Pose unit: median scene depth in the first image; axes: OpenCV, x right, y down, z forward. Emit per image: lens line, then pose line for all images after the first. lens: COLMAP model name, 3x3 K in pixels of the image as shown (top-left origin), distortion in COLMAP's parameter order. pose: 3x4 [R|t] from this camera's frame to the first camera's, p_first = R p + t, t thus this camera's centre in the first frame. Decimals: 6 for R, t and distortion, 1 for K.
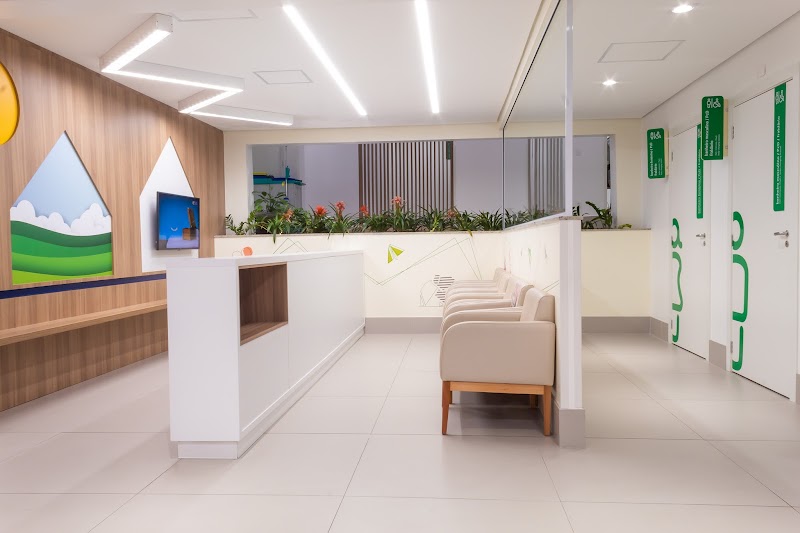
lens RADIAL K [[674.2, 0, 400.0], [0, 674.2, 266.5], [0, 0, 1]] dist [0.009384, 0.002245]
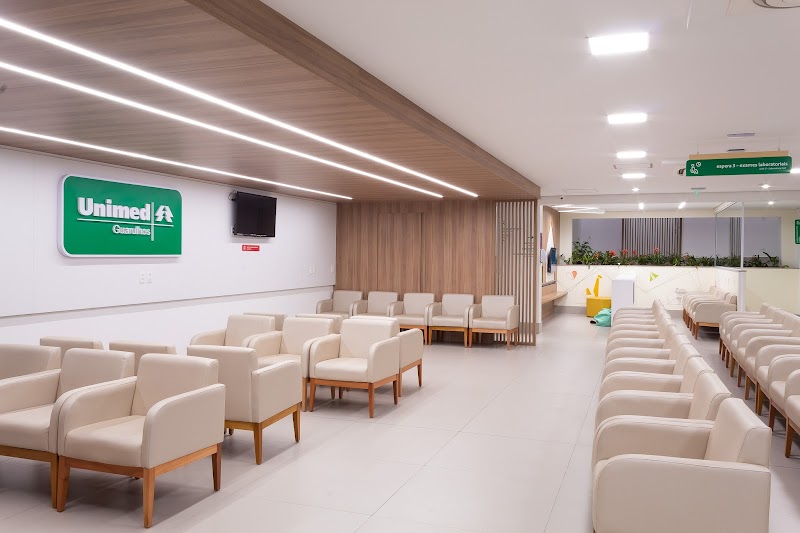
lens RADIAL K [[674.2, 0, 400.0], [0, 674.2, 266.5], [0, 0, 1]] dist [0.009384, 0.002245]
pose [[0.963523, 0.027603, -0.266198, -0.195681], [-0.033226, 0.999309, -0.016644, 0.008004], [0.265554, 0.024881, 0.963775, -1.077224]]
